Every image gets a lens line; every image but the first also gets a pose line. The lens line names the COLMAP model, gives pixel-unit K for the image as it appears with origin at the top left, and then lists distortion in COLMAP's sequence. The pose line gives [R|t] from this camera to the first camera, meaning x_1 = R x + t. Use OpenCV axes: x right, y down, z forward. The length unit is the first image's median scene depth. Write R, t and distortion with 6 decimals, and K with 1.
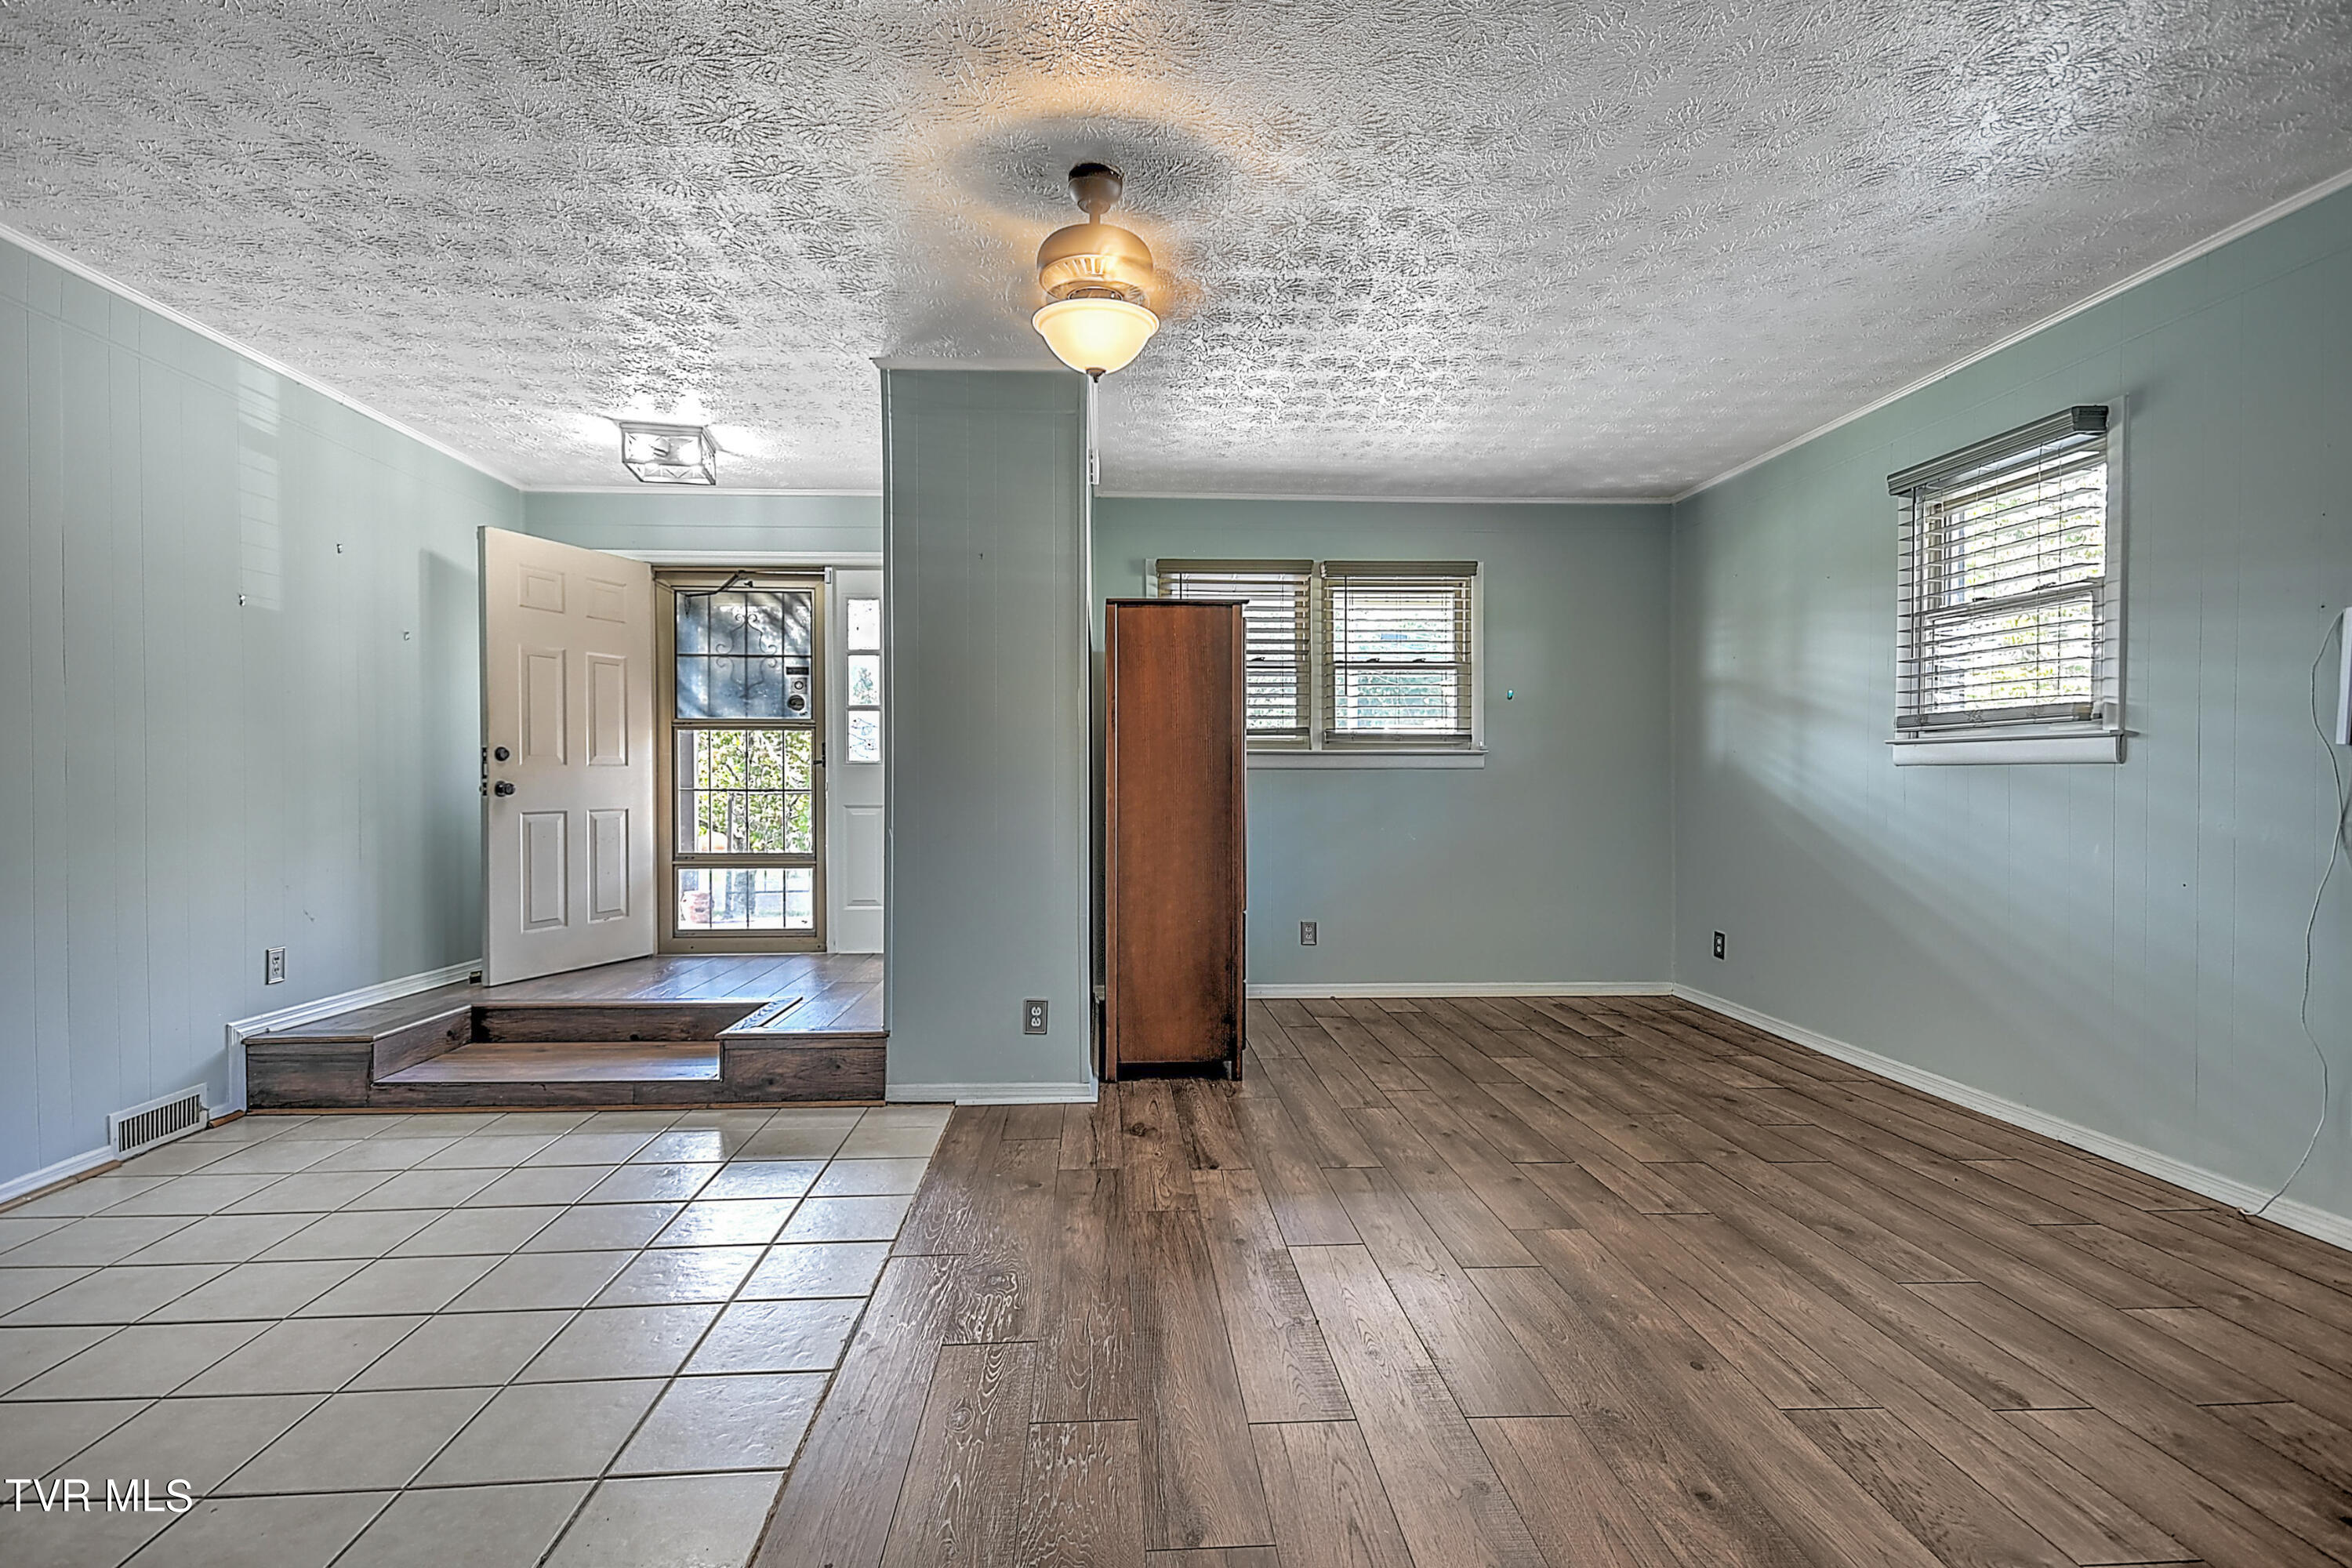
lens RADIAL K [[1085.2, 0, 1176.9], [0, 1085.2, 787.2], [0, 0, 1]] dist [0.016674, -0.001259]
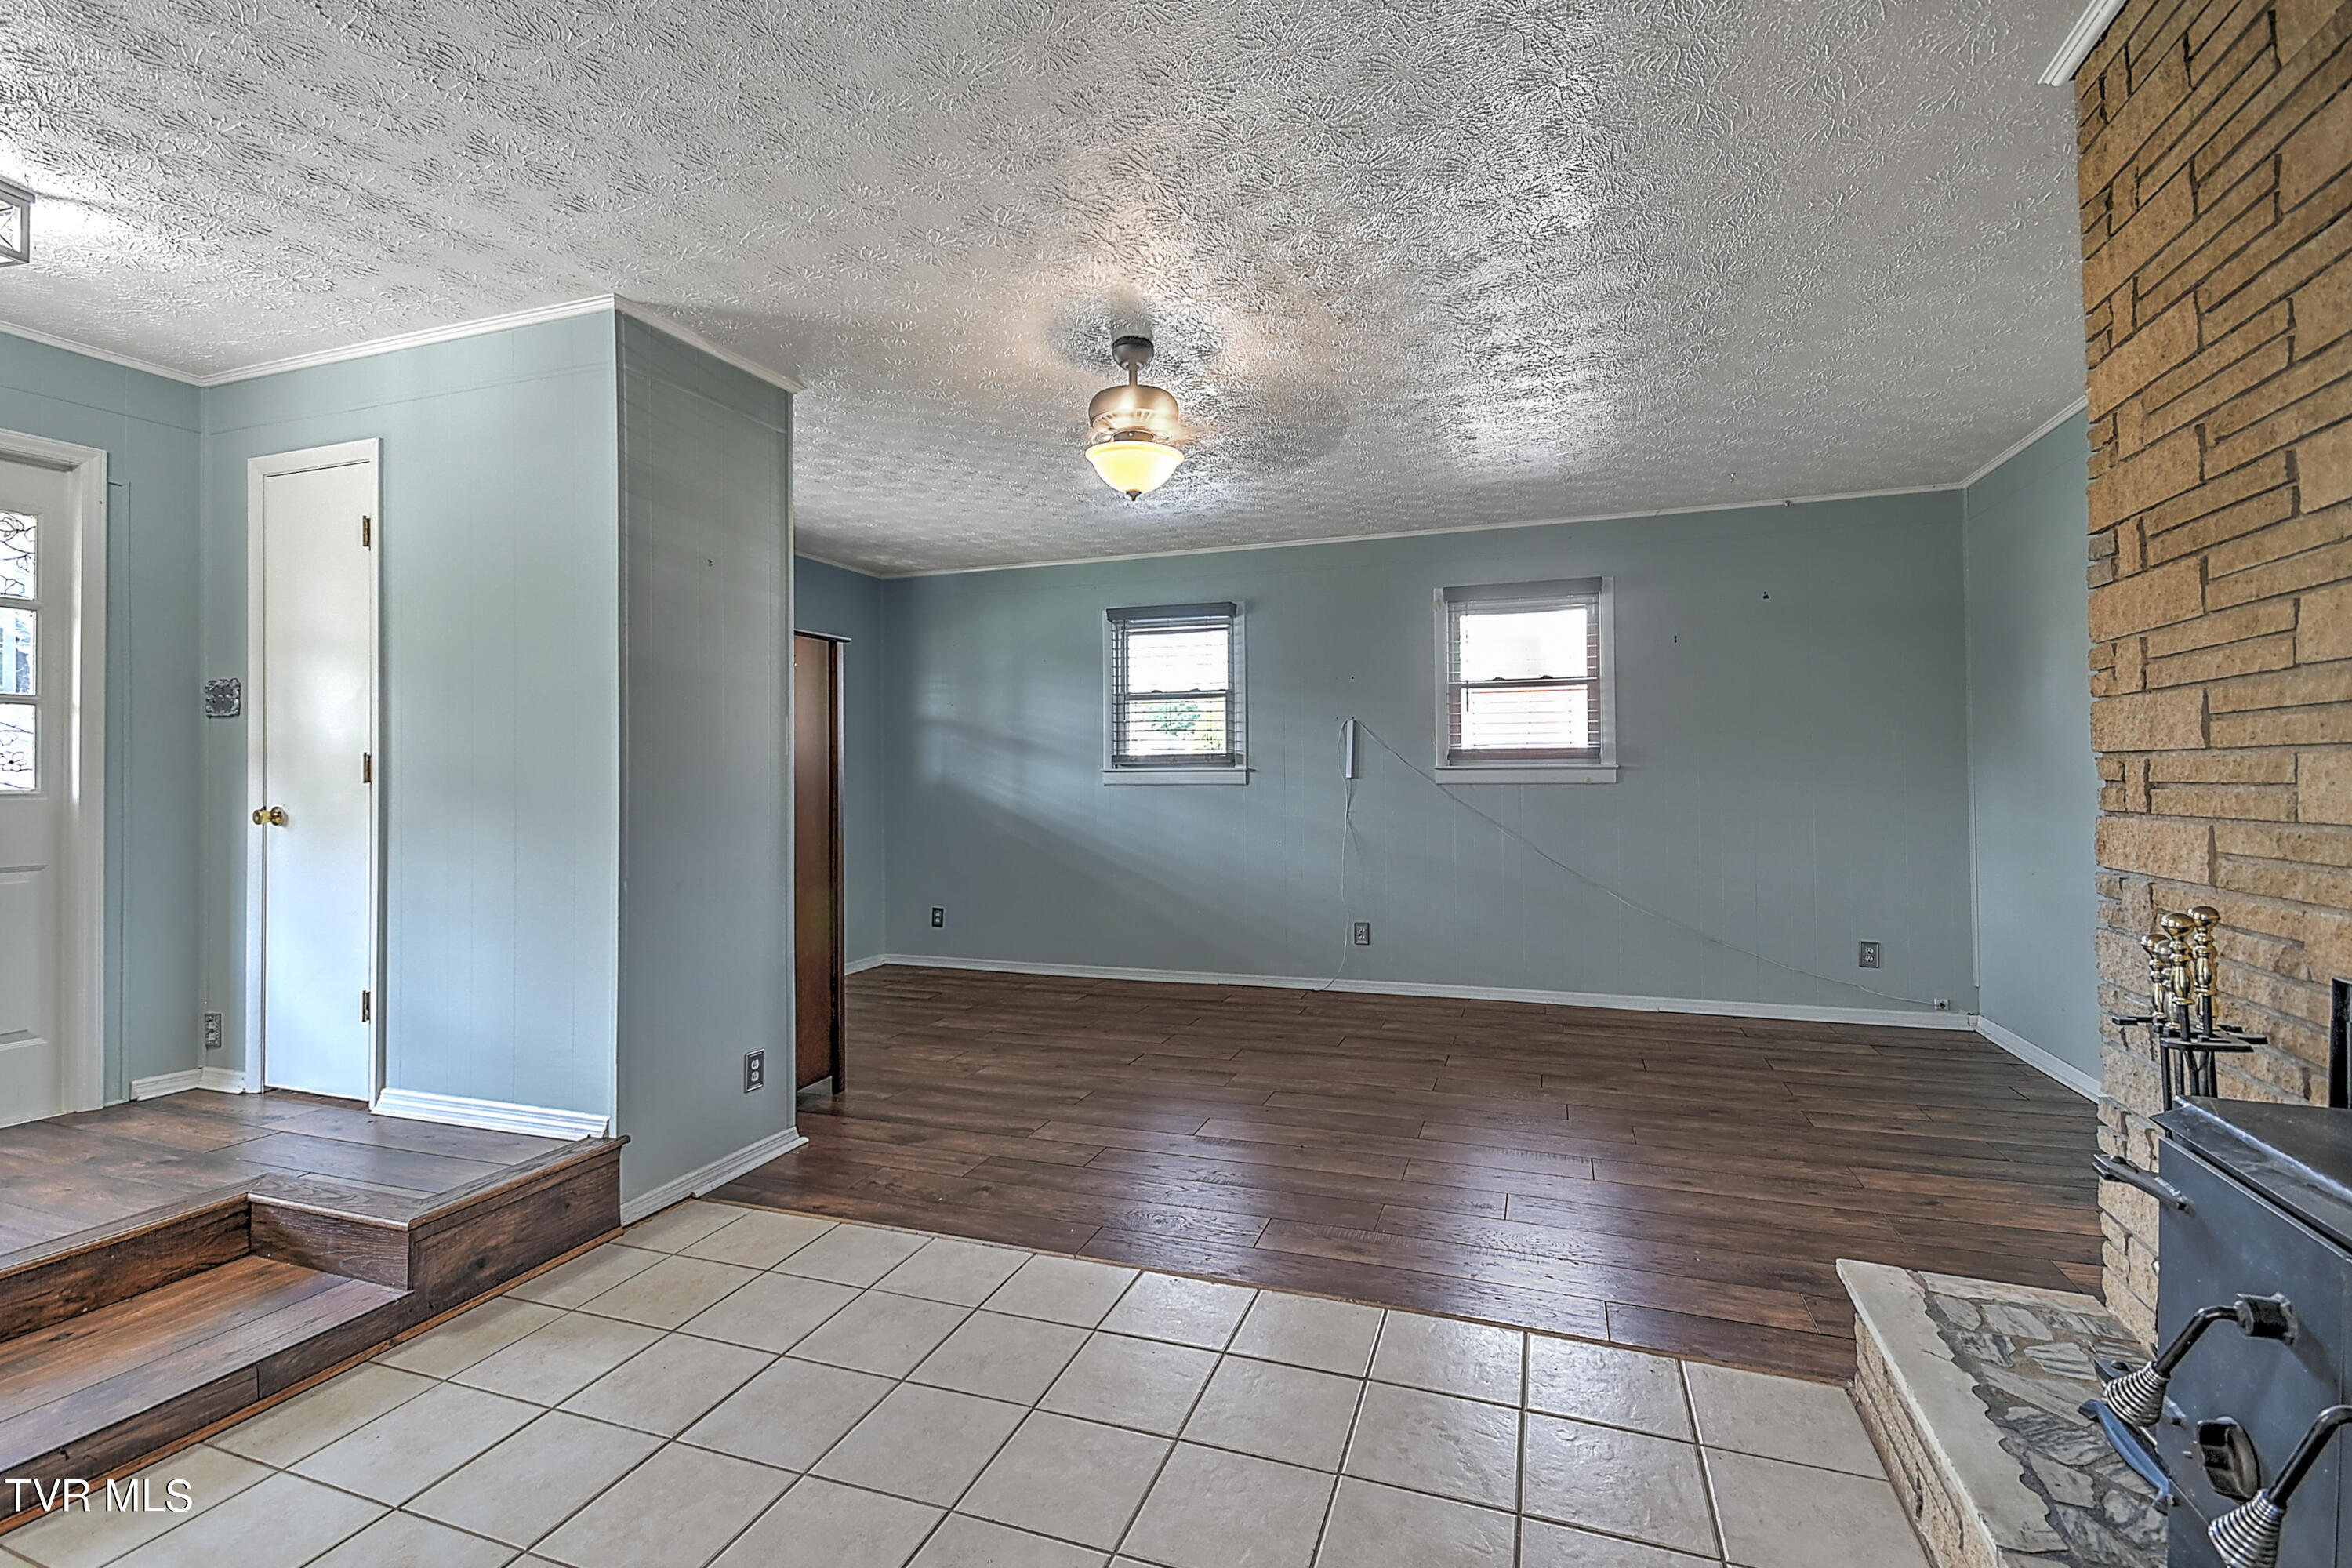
lens RADIAL K [[1043.8, 0, 1163.2], [0, 1043.8, 759.9], [0, 0, 1]] dist [0.002844, -0.000124]
pose [[0.402020, 0.009172, 0.915585, -0.753946], [0.017720, 0.999685, -0.017795, -0.028706], [-0.915459, 0.023378, 0.401731, 0.302287]]
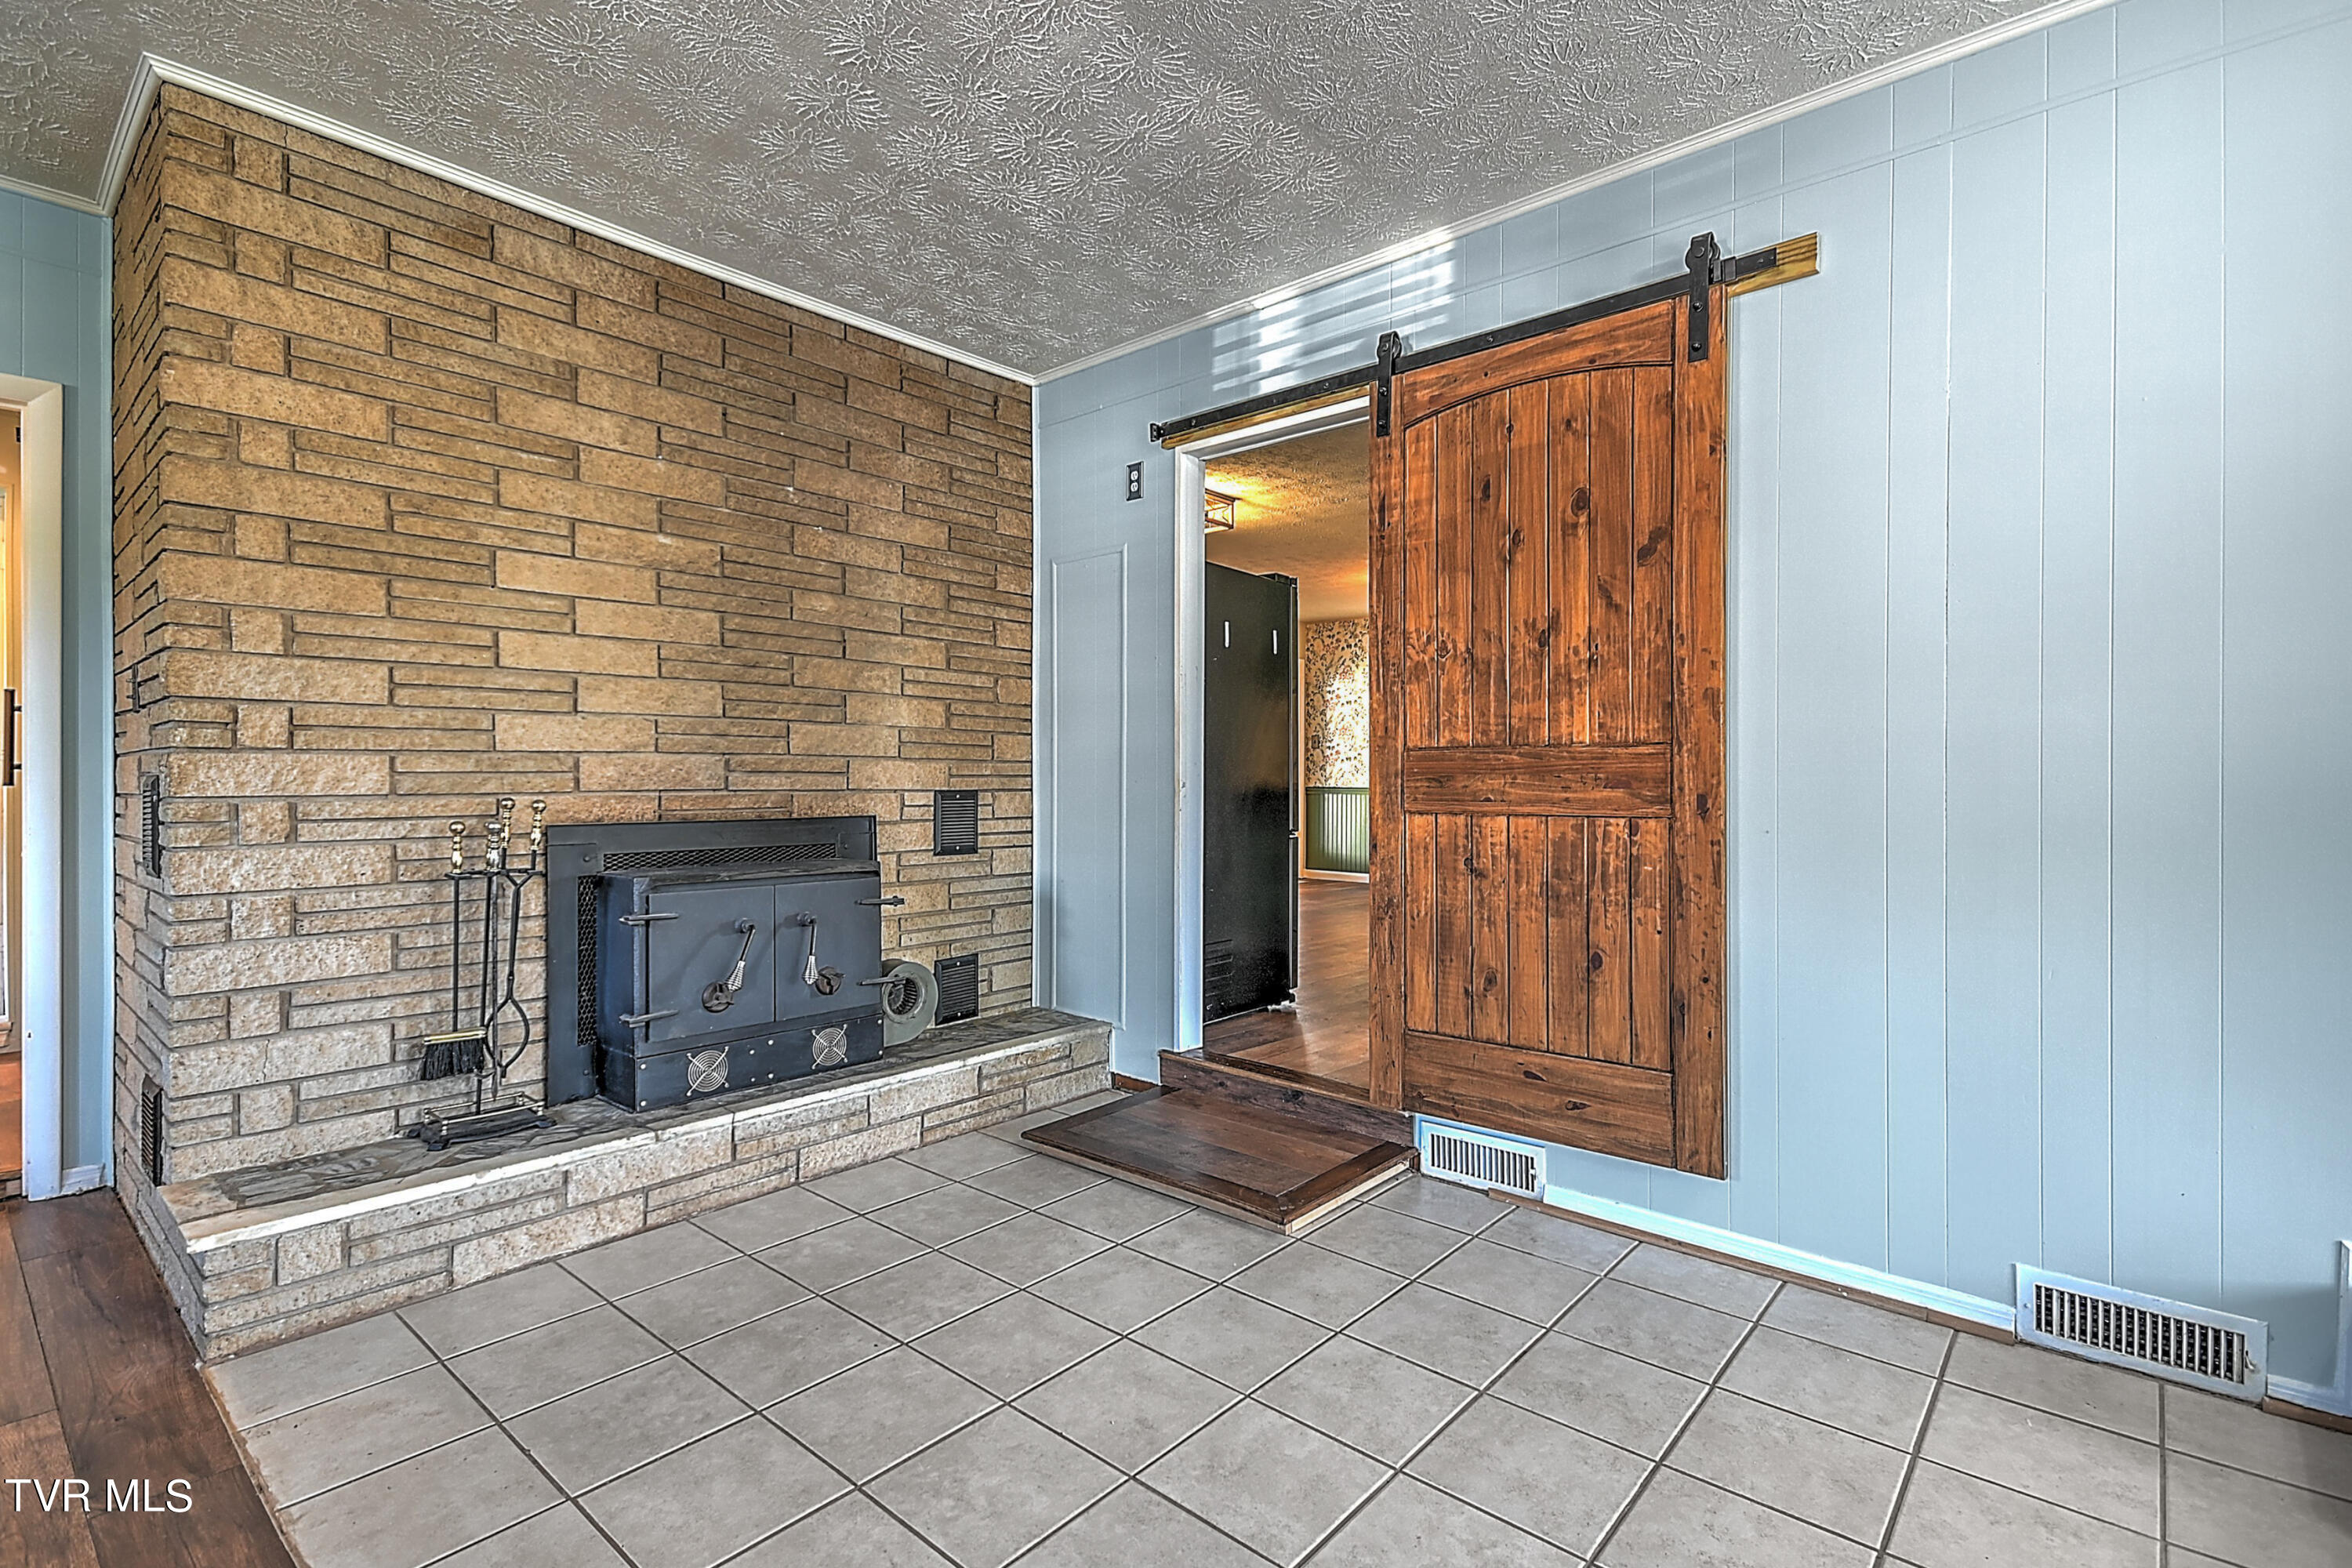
lens RADIAL K [[1085.2, 0, 1163.5], [0, 1085.2, 788.2], [0, 0, 1]] dist [0.016674, -0.001259]
pose [[-0.708597, 0.008927, -0.705557, -0.101570], [-0.008381, 0.999743, 0.021067, -0.001588], [0.705563, 0.020841, -0.708340, 0.868303]]
